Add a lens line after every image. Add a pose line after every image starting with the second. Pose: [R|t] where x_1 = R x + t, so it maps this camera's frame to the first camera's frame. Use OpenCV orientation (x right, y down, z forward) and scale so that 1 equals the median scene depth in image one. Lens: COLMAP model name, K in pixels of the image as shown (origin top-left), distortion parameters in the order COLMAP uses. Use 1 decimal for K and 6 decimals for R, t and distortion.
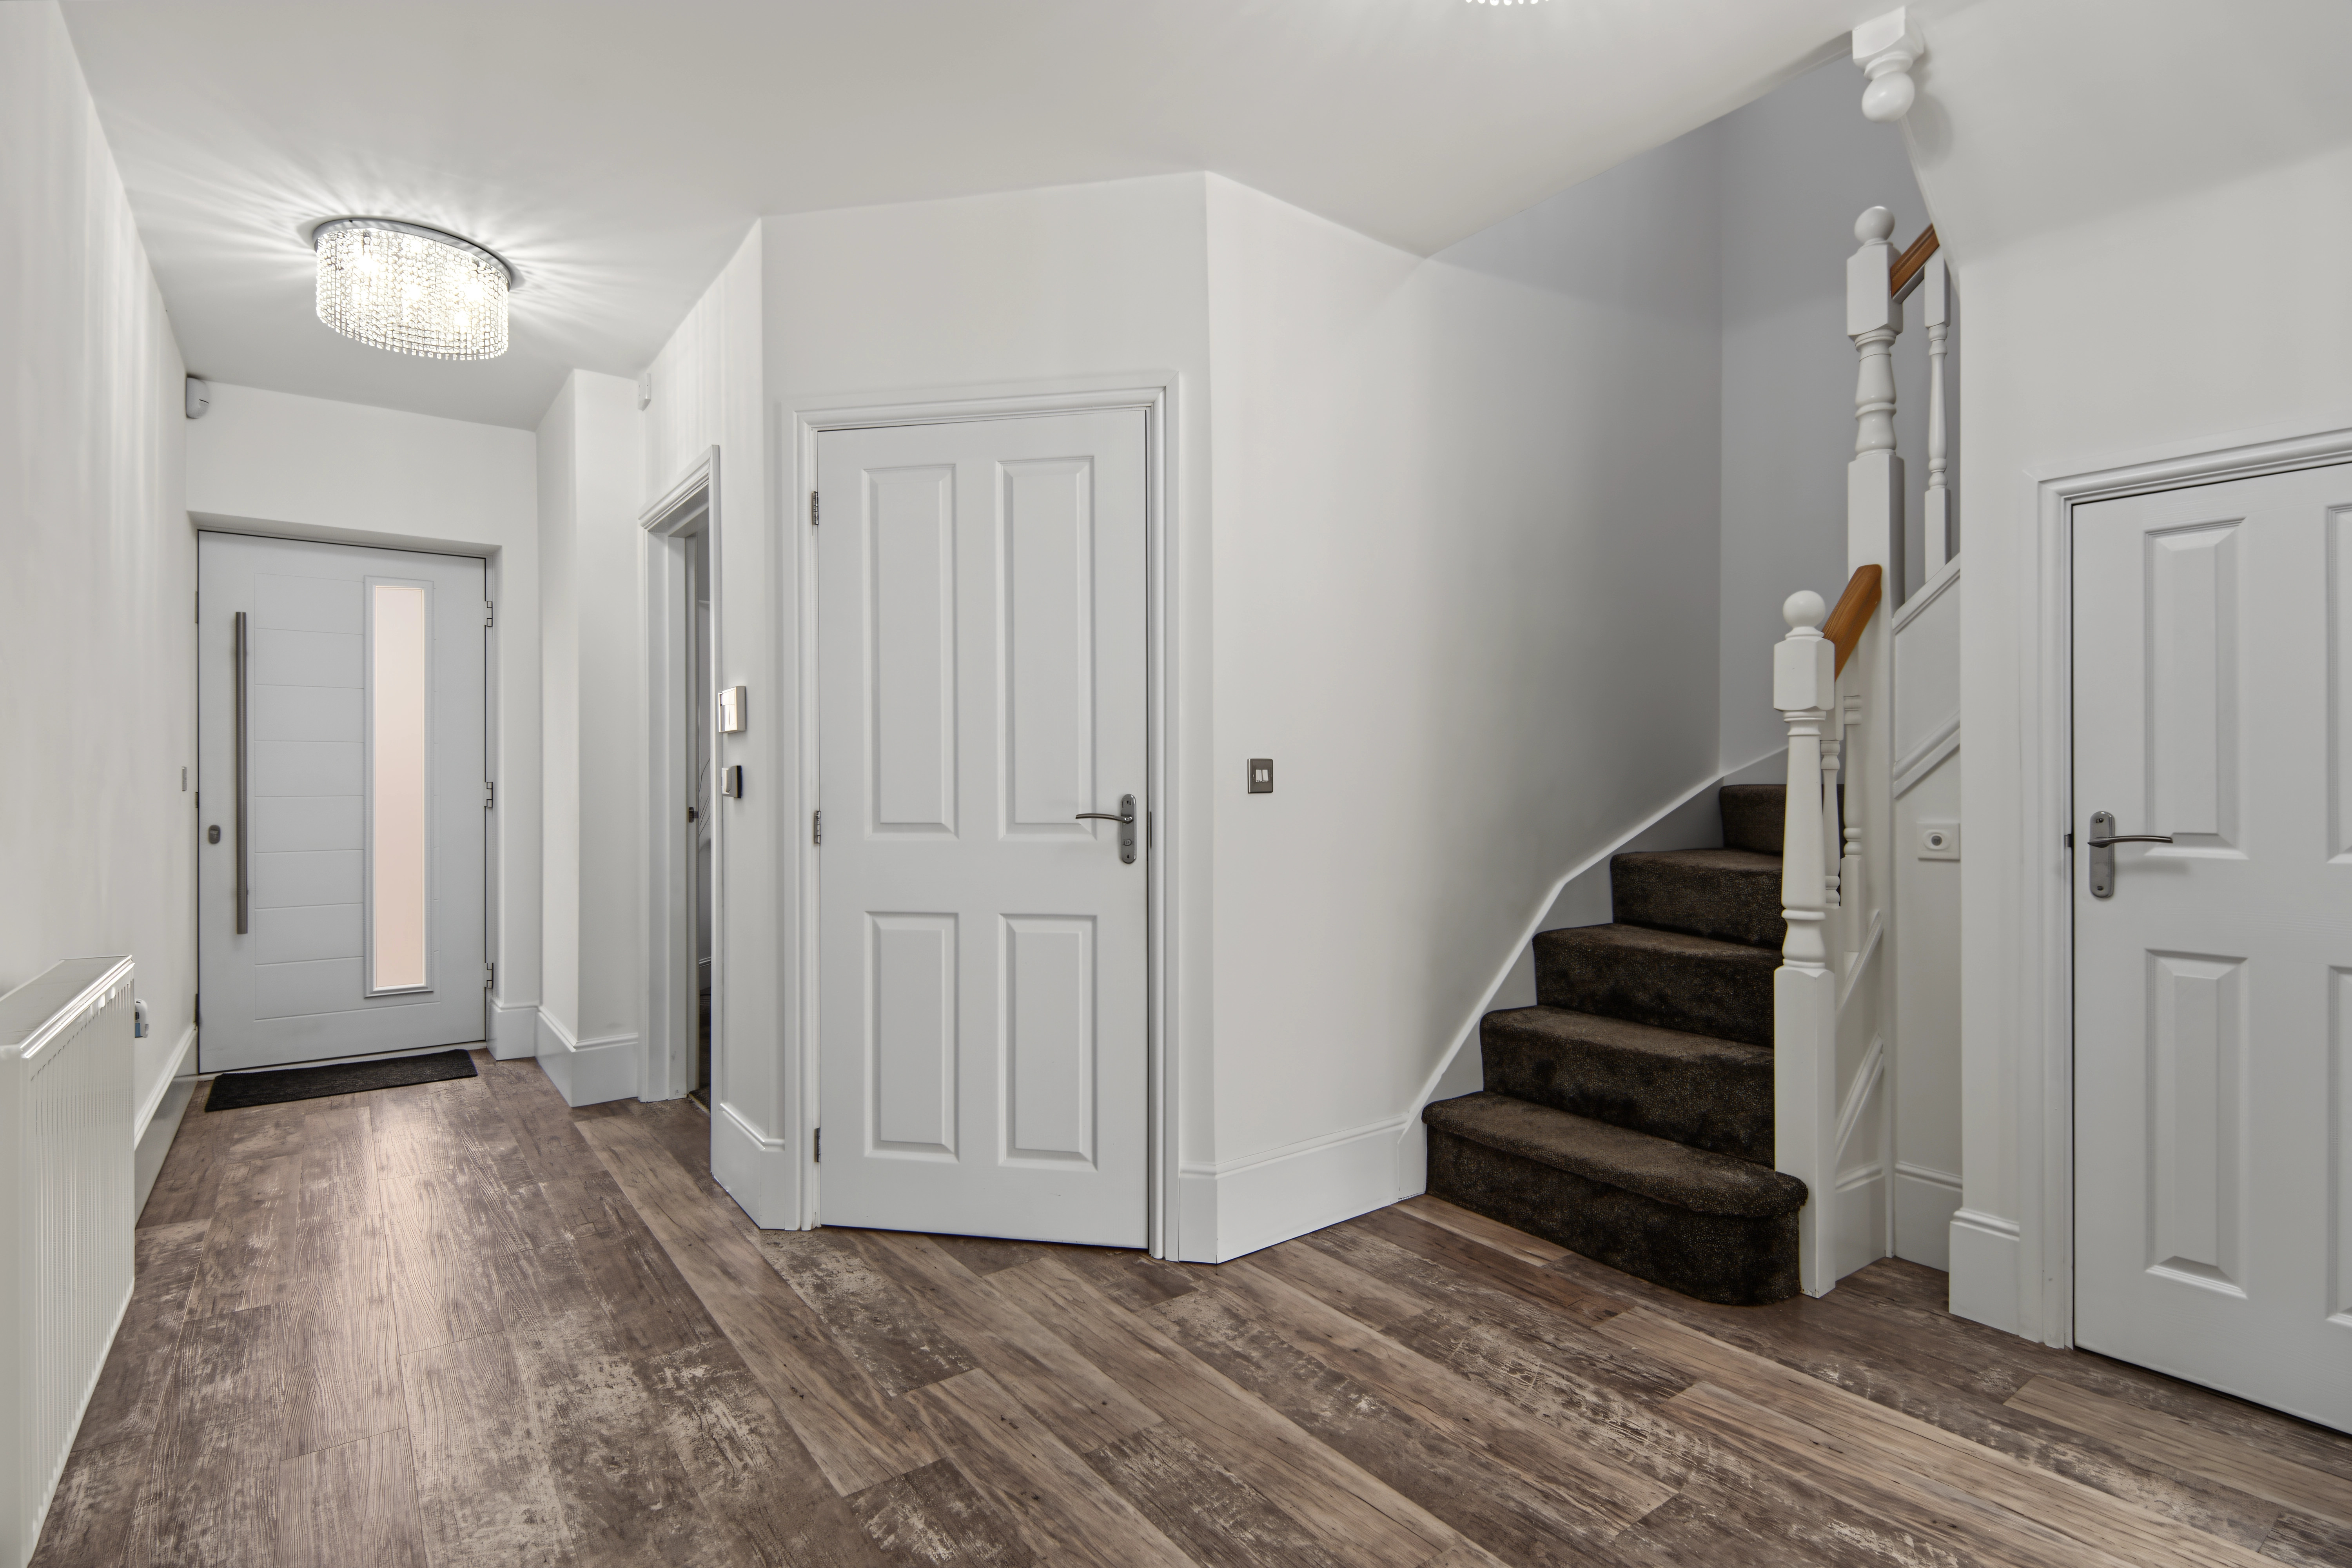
lens RADIAL K [[1134.4, 0, 1166.6], [0, 1134.4, 776.8], [0, 0, 1]] dist [-0.001703, -0.001315]
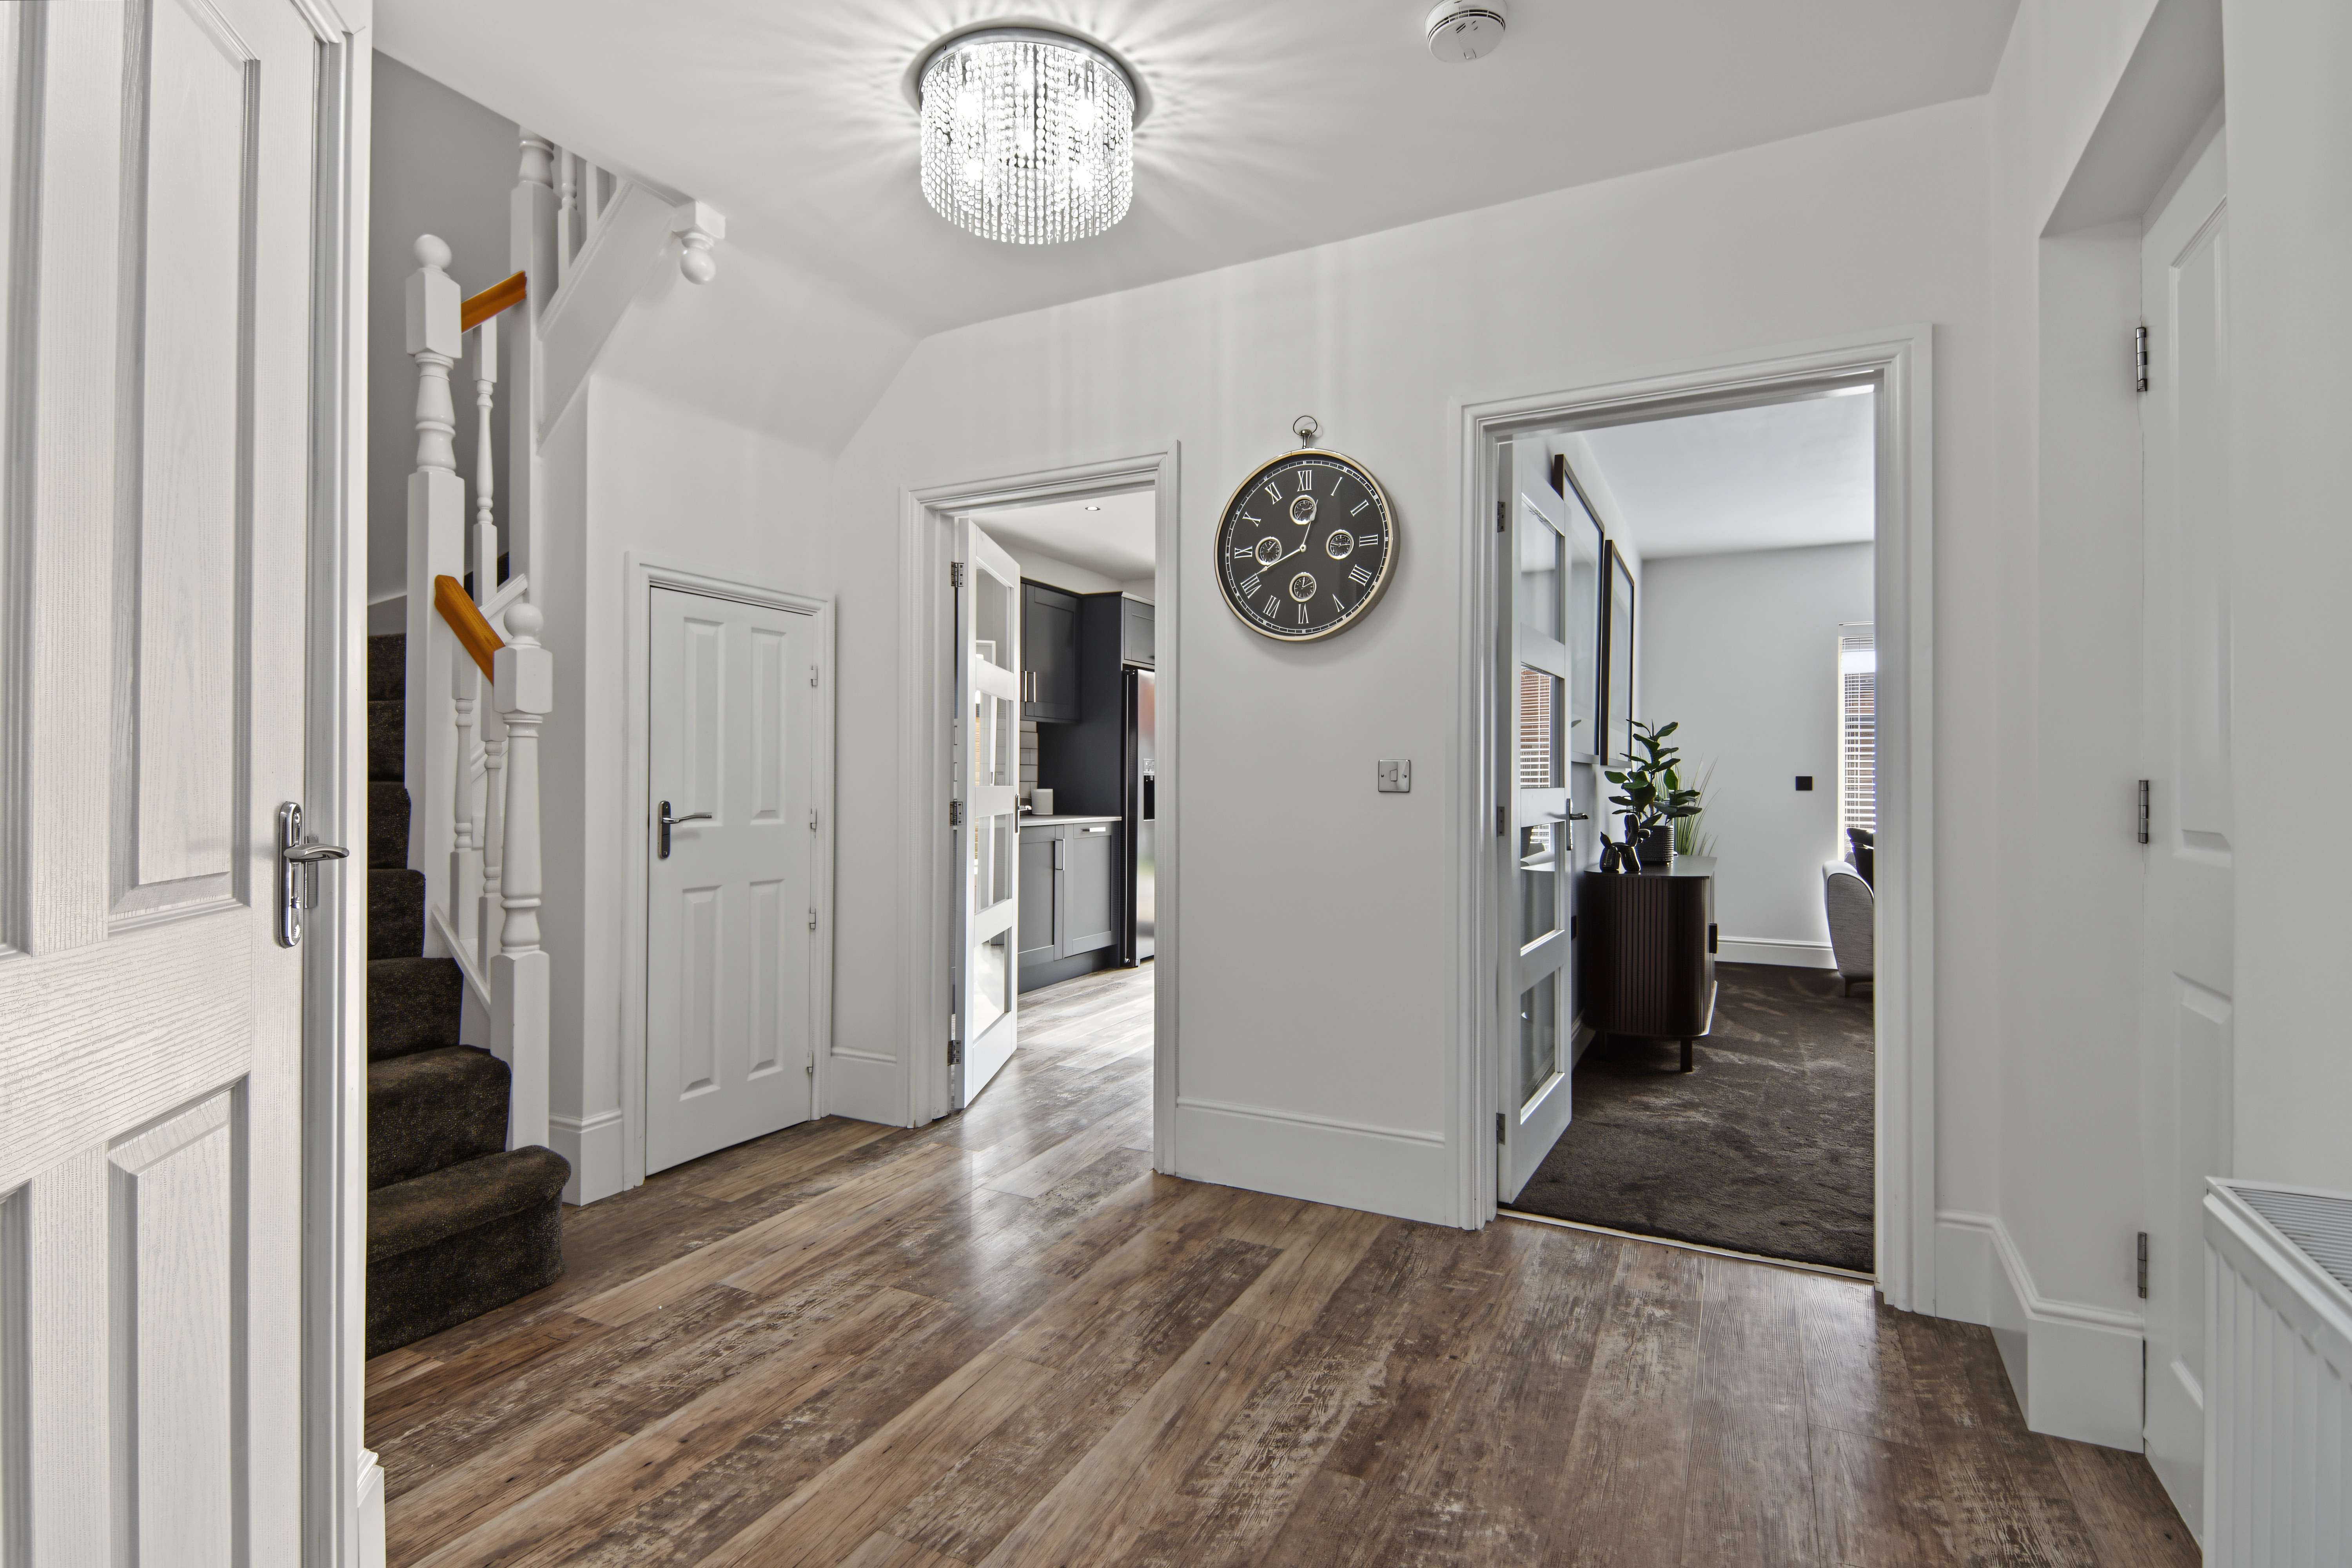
lens RADIAL K [[1134.4, 0, 1167.0], [0, 1134.4, 780.5], [0, 0, 1]] dist [-0.001703, -0.001315]
pose [[-0.451949, 0.000562, 0.892044, -0.841505], [-0.003216, 0.999992, -0.002260, 0.007219], [-0.892038, -0.003890, -0.451943, 1.171682]]
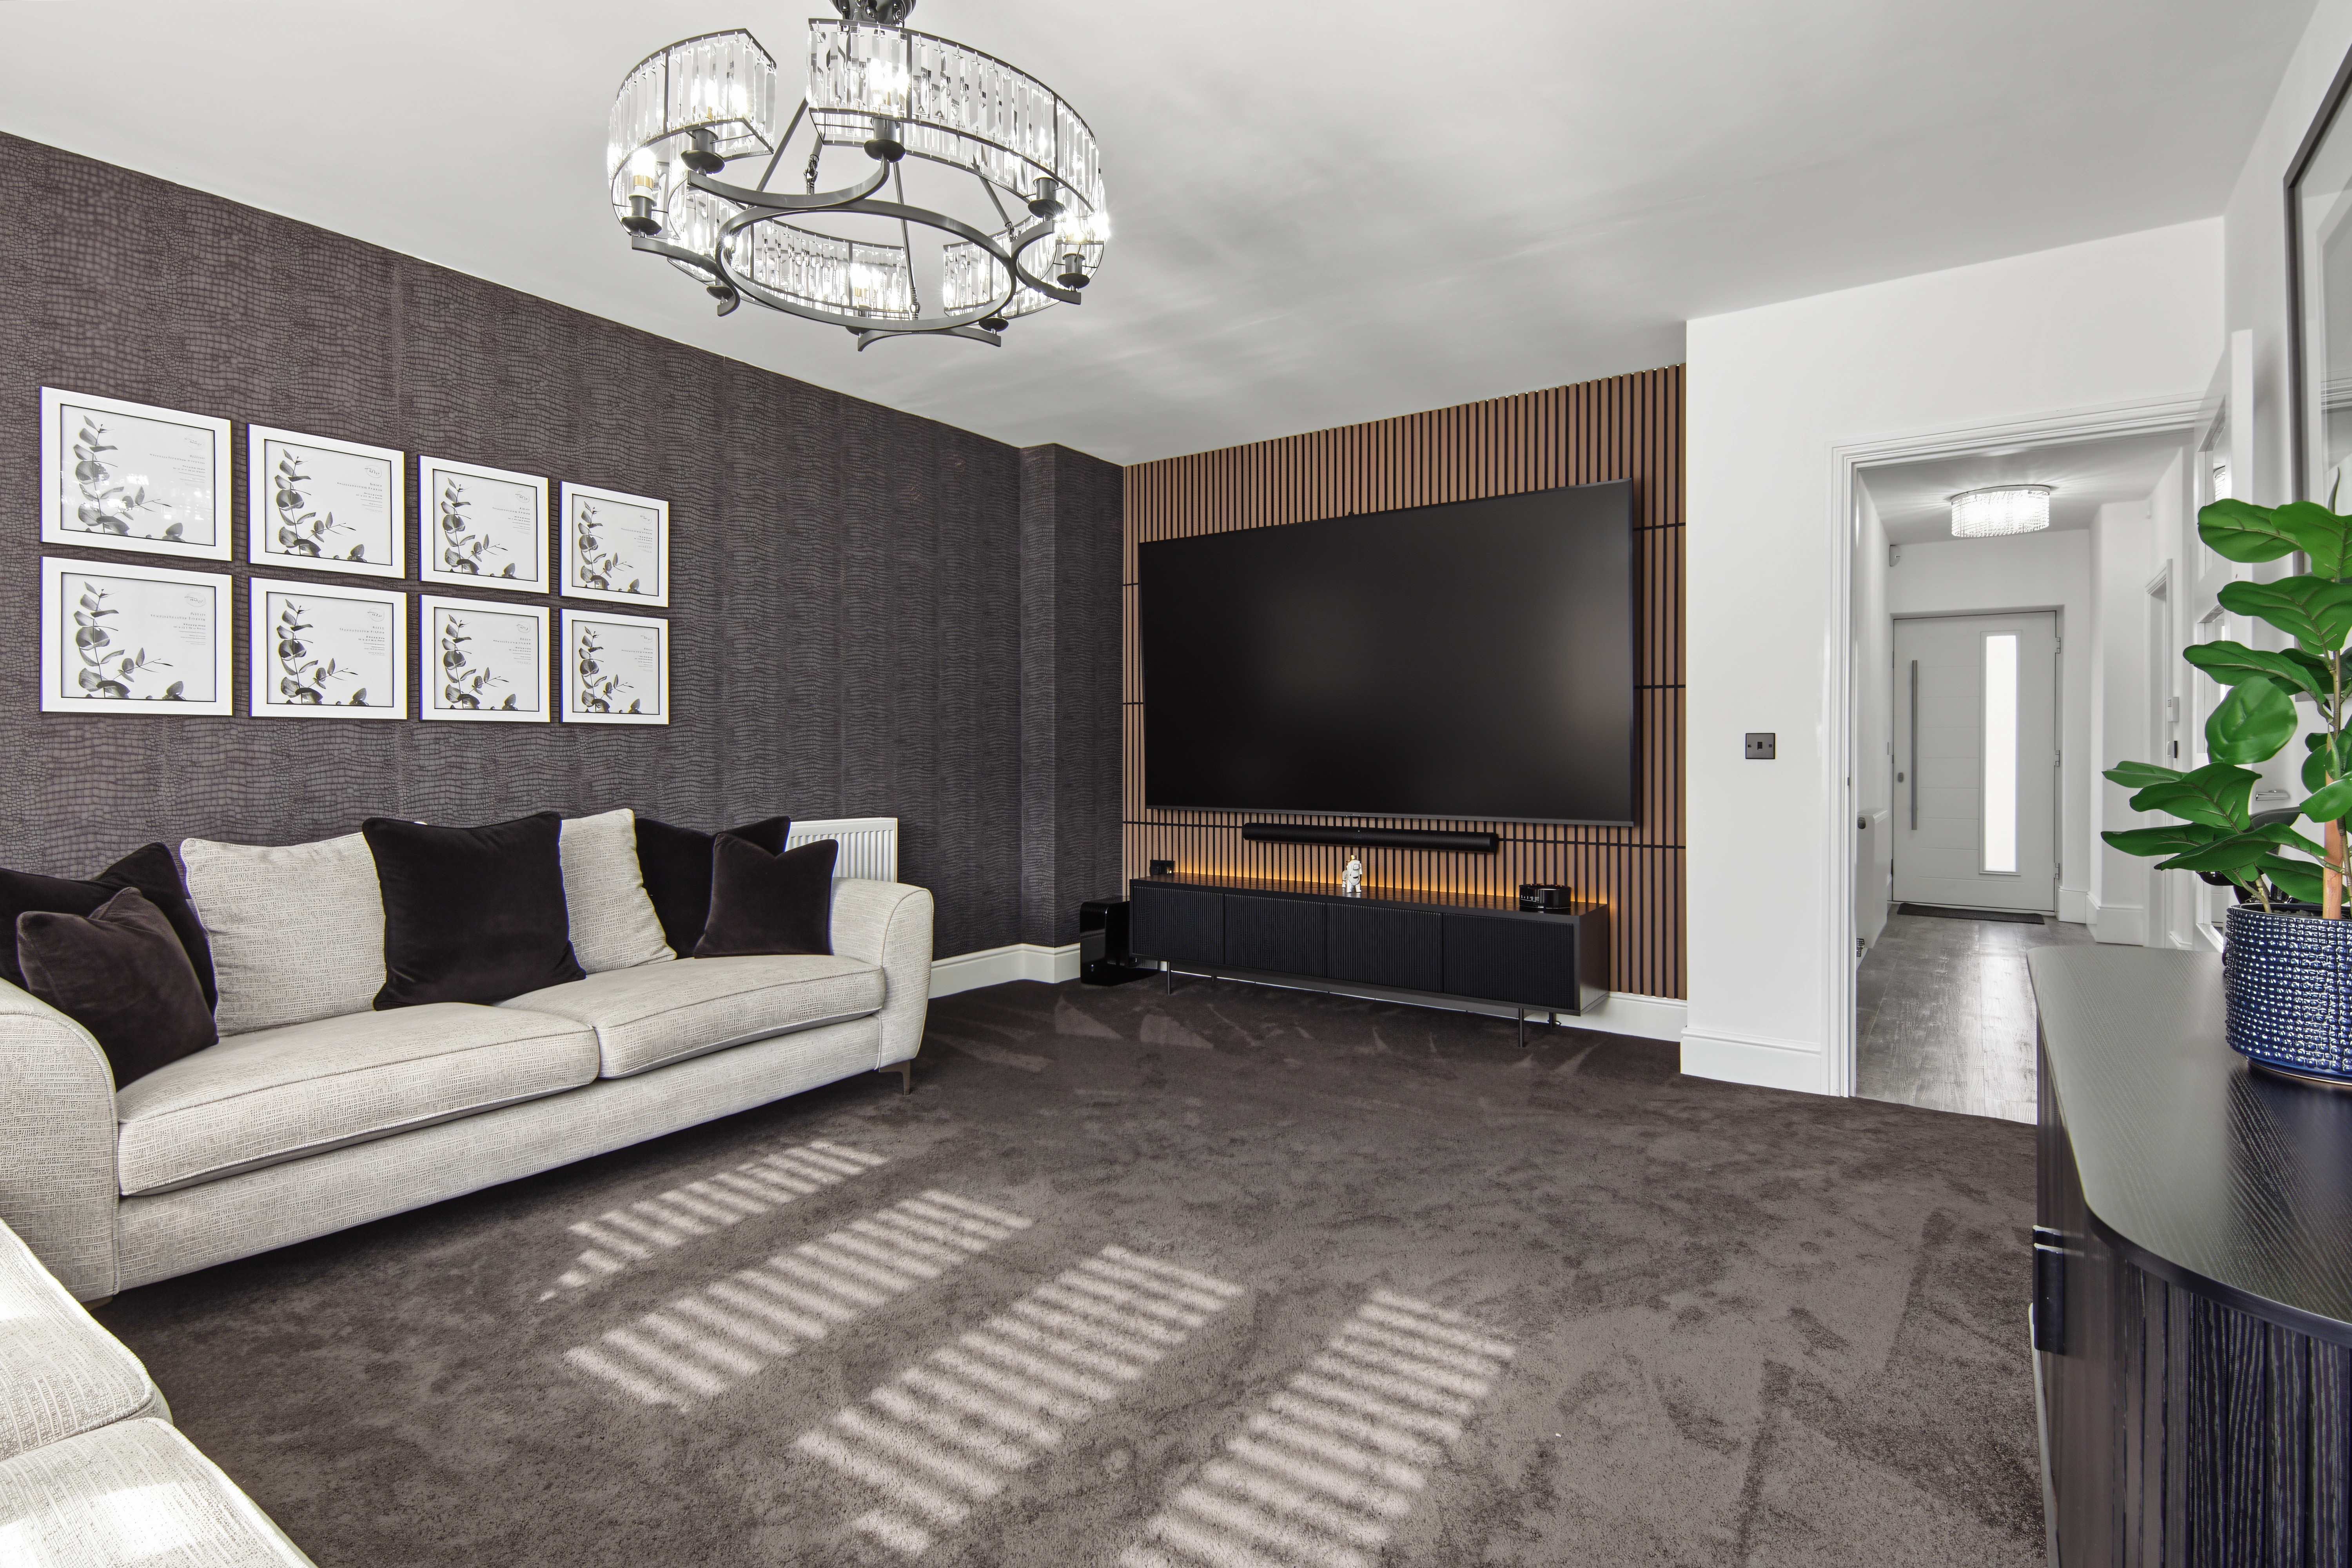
lens RADIAL K [[1134.4, 0, 1169.9], [0, 1134.4, 765.7], [0, 0, 1]] dist [-0.001703, -0.001315]
pose [[0.314473, 0.010915, -0.949204, 0.516156], [-0.000138, 0.999934, 0.011452, 0.007705], [0.949266, -0.003470, 0.314454, -0.680509]]
